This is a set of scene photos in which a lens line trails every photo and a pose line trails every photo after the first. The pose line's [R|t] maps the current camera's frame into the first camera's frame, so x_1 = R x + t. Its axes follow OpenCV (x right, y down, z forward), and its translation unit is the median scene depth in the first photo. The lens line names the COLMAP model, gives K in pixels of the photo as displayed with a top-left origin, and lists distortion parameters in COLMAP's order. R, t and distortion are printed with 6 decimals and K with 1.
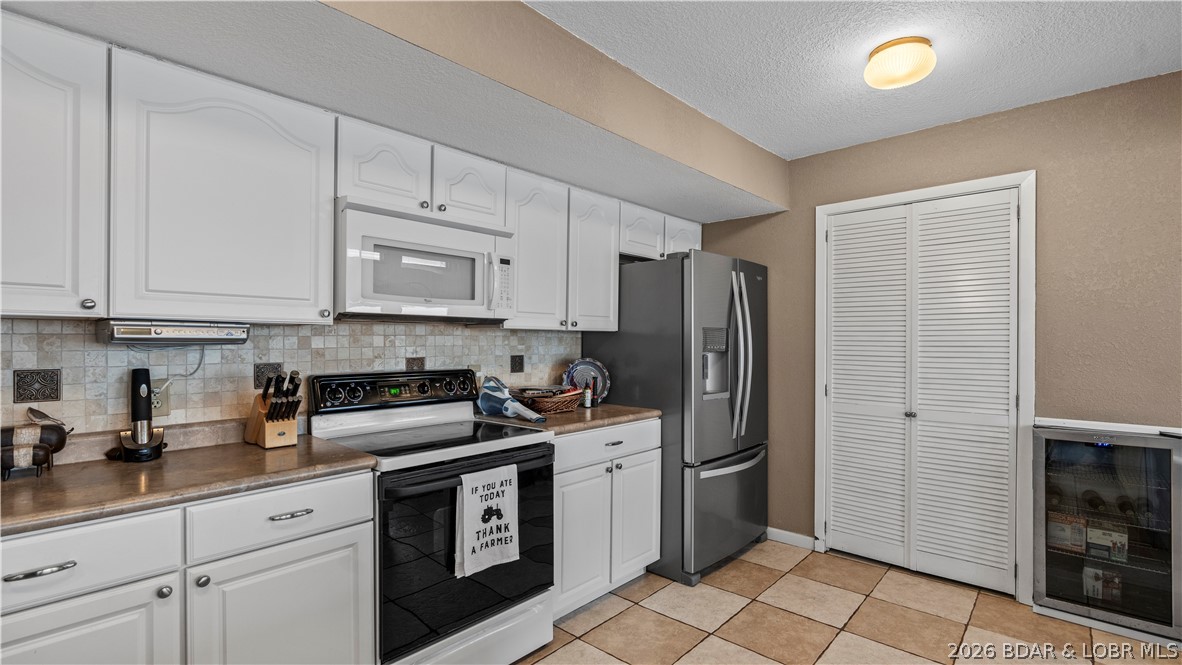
lens RADIAL K [[528.1, 0, 590.8], [0, 528.1, 337.1], [0, 0, 1]] dist [-0.008523, 0.003558]
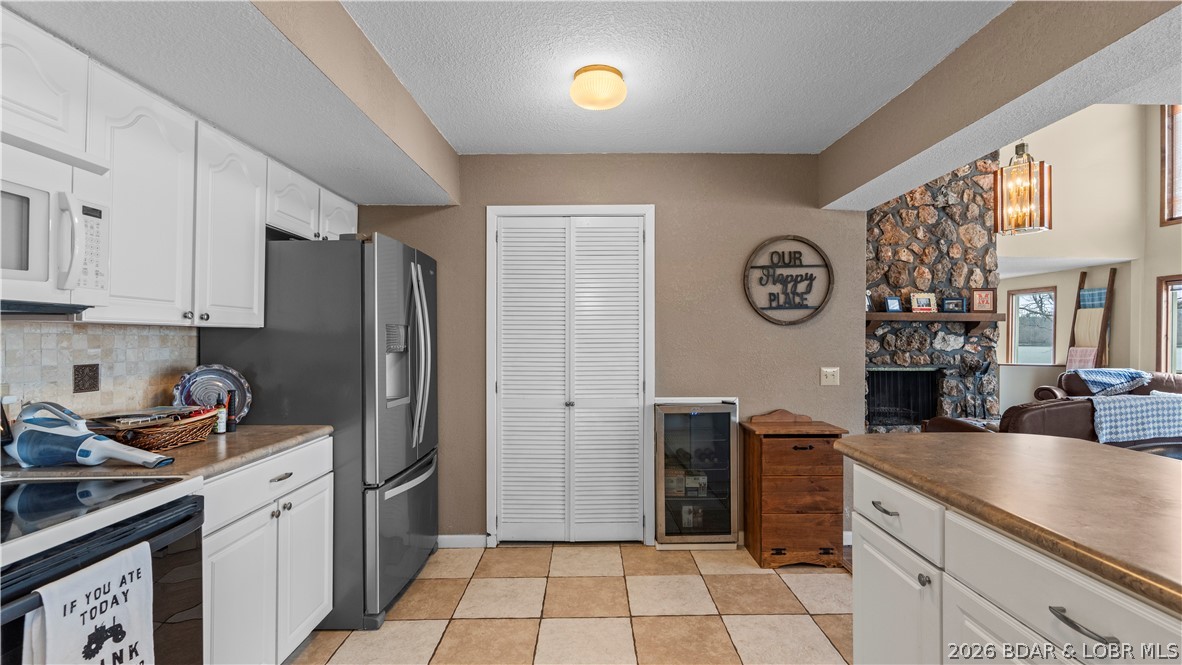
lens RADIAL K [[528.1, 0, 592.0], [0, 528.1, 333.1], [0, 0, 1]] dist [-0.008523, 0.003558]
pose [[0.739100, 0.001764, 0.673593, -0.128316], [0.000771, 0.999994, -0.003465, -0.000281], [-0.673595, 0.003081, 0.739094, 0.144219]]
